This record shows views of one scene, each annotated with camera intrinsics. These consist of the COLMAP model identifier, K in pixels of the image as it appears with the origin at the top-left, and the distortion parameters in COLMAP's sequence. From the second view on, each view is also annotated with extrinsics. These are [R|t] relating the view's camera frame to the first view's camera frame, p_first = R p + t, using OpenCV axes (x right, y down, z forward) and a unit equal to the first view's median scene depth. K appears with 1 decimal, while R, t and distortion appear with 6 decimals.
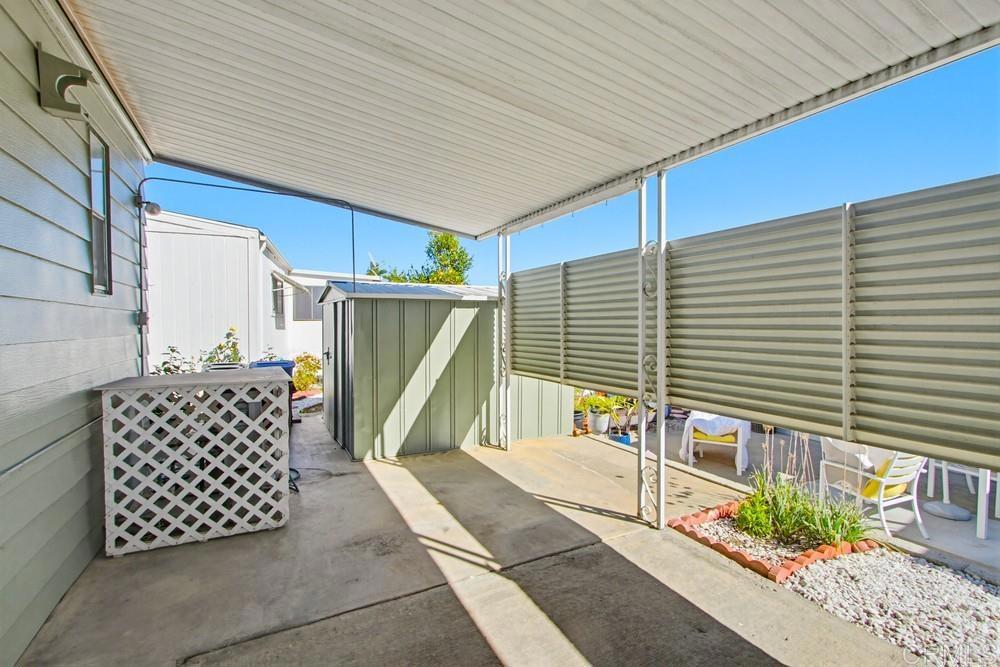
lens RADIAL K [[469.8, 0, 492.6], [0, 469.8, 330.5], [0, 0, 1]] dist [0.000186, 0.000160]
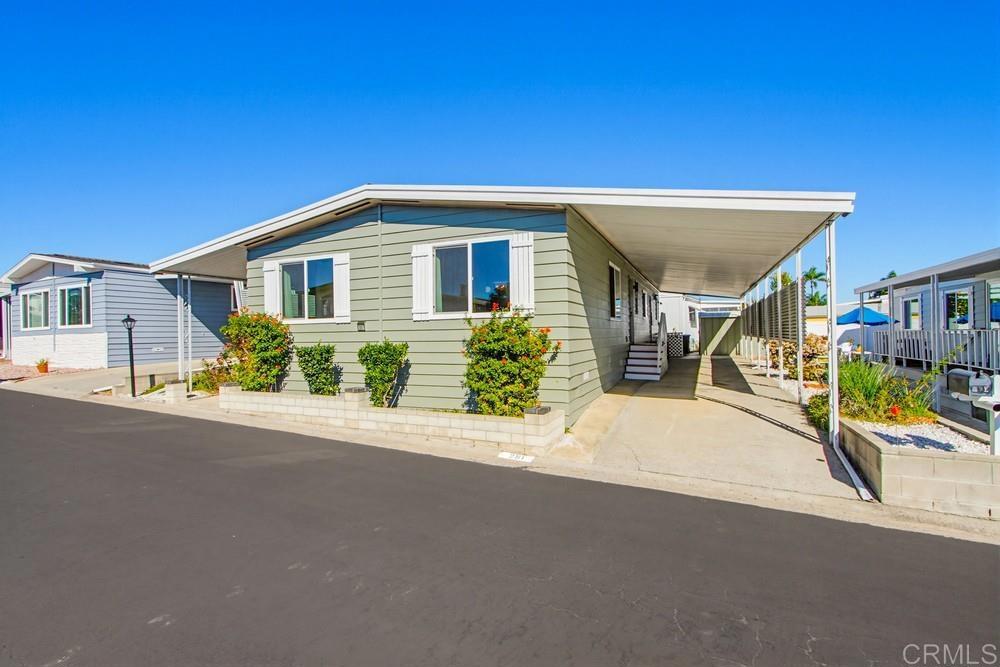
lens RADIAL K [[469.8, 0, 492.6], [0, 469.8, 330.5], [0, 0, 1]] dist [0.000186, 0.000160]
pose [[0.629617, -0.013687, -0.776785, 1.715156], [0.001330, 0.999862, -0.016540, 0.111132], [0.776904, 0.009380, 0.629549, -2.972879]]
